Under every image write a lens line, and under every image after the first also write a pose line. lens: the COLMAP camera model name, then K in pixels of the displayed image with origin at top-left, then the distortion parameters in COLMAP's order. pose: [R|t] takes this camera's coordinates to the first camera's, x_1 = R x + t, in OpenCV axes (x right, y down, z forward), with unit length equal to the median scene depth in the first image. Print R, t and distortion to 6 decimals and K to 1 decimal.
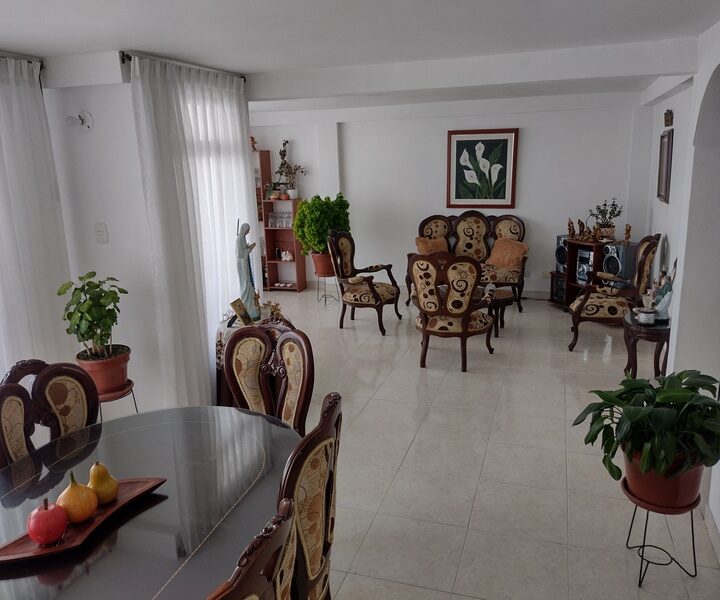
lens RADIAL K [[609.9, 0, 364.7], [0, 609.9, 303.4], [0, 0, 1]] dist [0.059072, -0.055356]
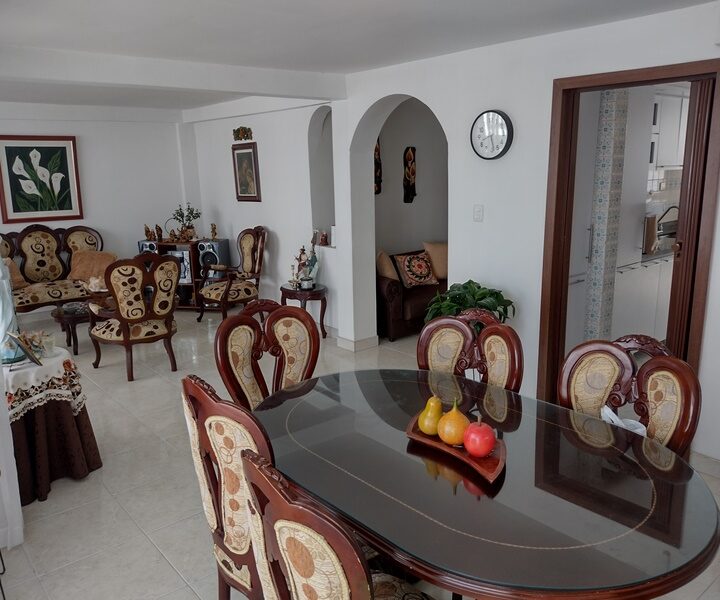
lens RADIAL K [[609.9, 0, 366.7], [0, 609.9, 299.8], [0, 0, 1]] dist [0.059072, -0.055356]
pose [[0.528136, -0.170848, 0.831795, -0.351060], [0.210231, 0.975363, 0.066853, -0.002781], [-0.822724, 0.139562, 0.551042, 0.121631]]
